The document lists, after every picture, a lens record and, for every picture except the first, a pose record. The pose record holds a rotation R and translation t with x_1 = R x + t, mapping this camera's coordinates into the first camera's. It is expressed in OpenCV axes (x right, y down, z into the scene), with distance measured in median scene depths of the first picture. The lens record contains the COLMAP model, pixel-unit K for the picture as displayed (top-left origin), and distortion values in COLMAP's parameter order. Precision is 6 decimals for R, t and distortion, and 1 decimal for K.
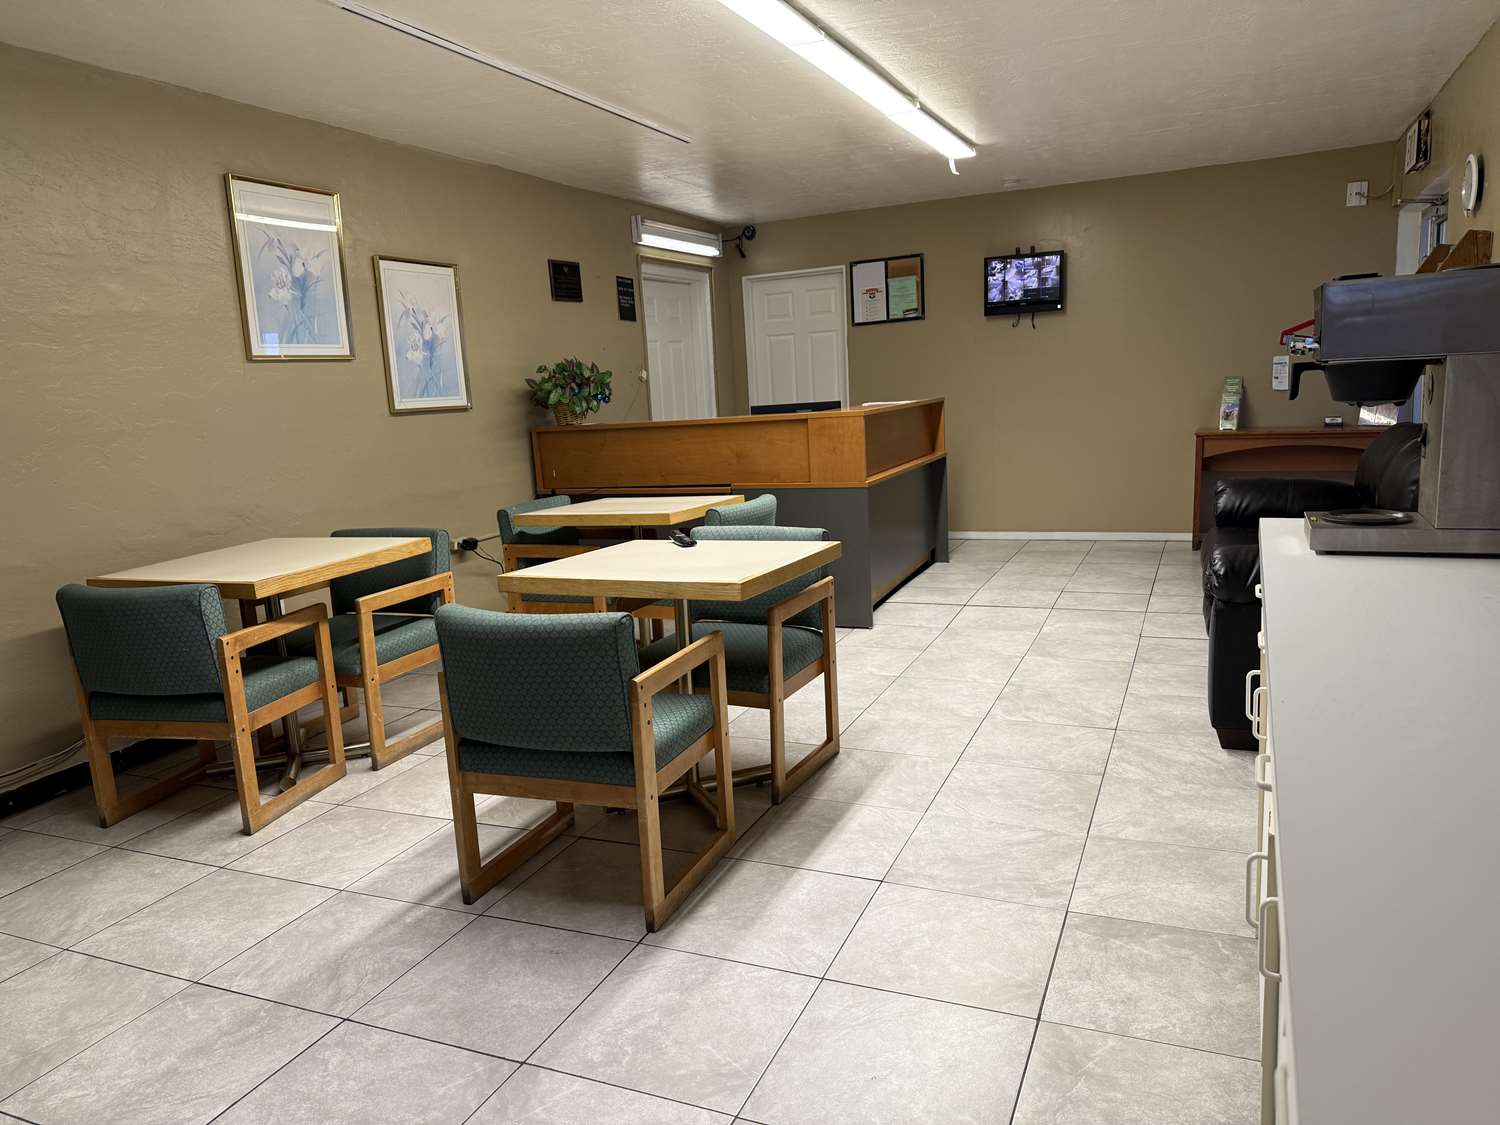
lens RADIAL K [[1057.6, 0, 747.2], [0, 1057.6, 563.3], [0, 0, 1]] dist [-0.007899, -0.008192]
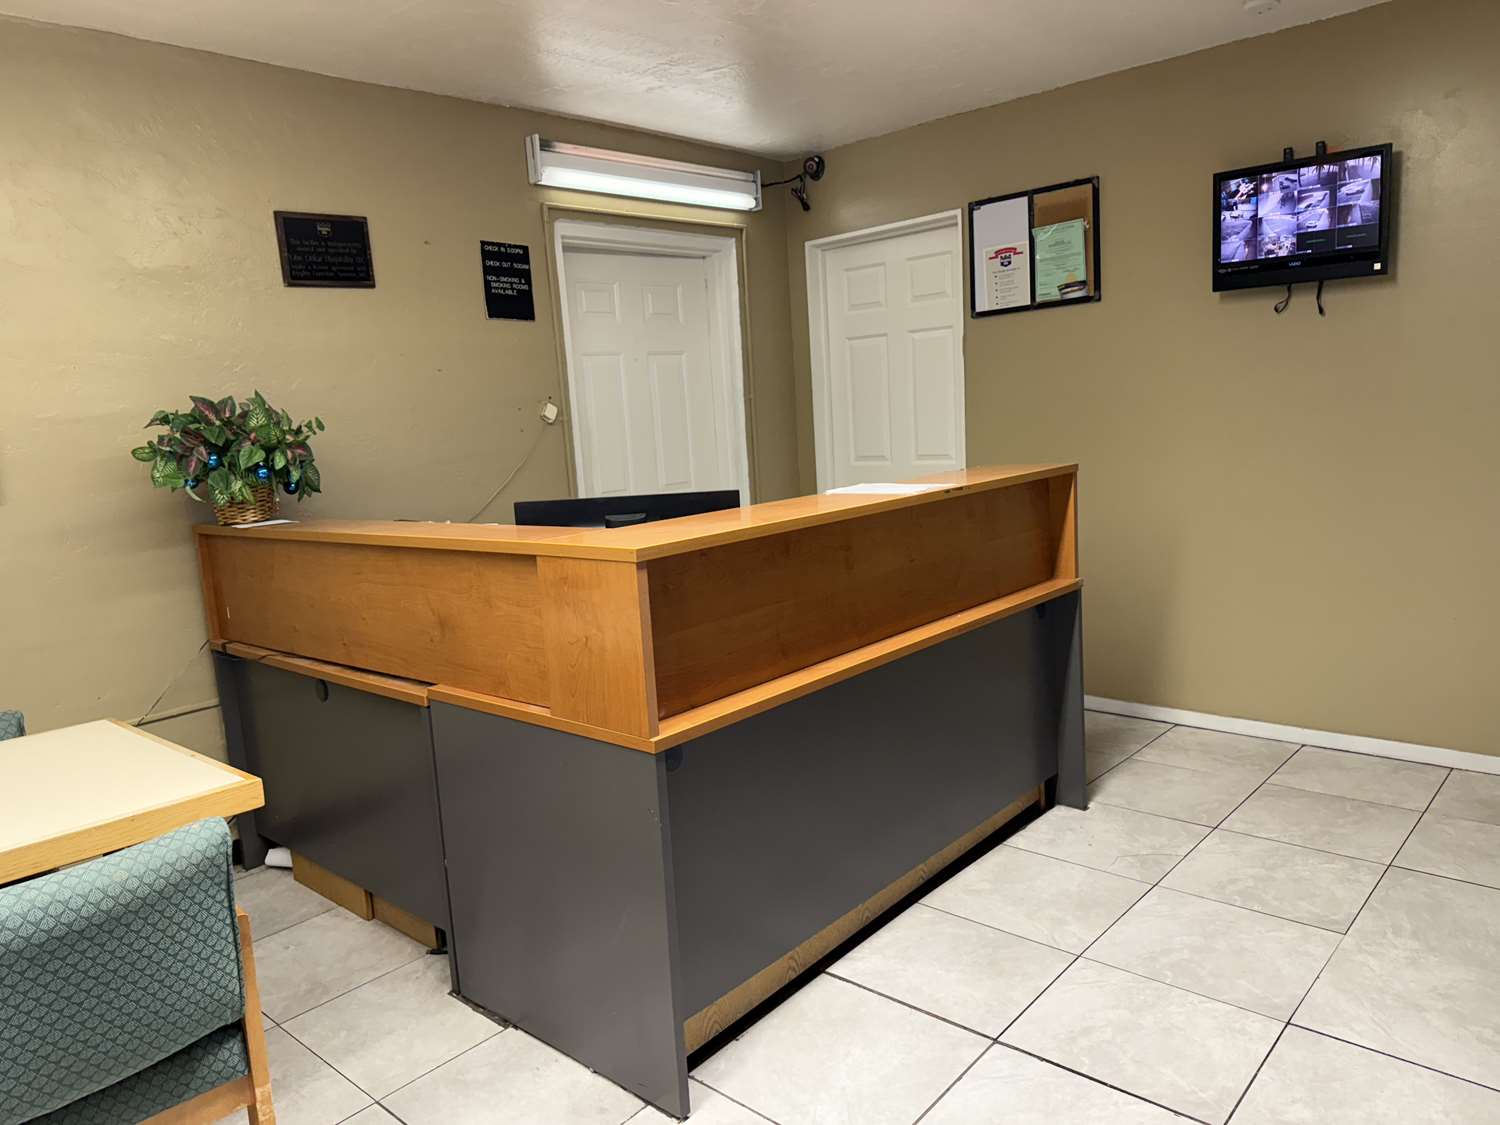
lens RADIAL K [[1057.6, 0, 781.7], [0, 1057.6, 532.2], [0, 0, 1]] dist [-0.007899, -0.008192]
pose [[0.950850, 0.034971, -0.307669, 0.190199], [-0.043761, 0.998806, -0.021715, -0.101632], [0.306543, 0.034112, 0.951246, 0.473241]]
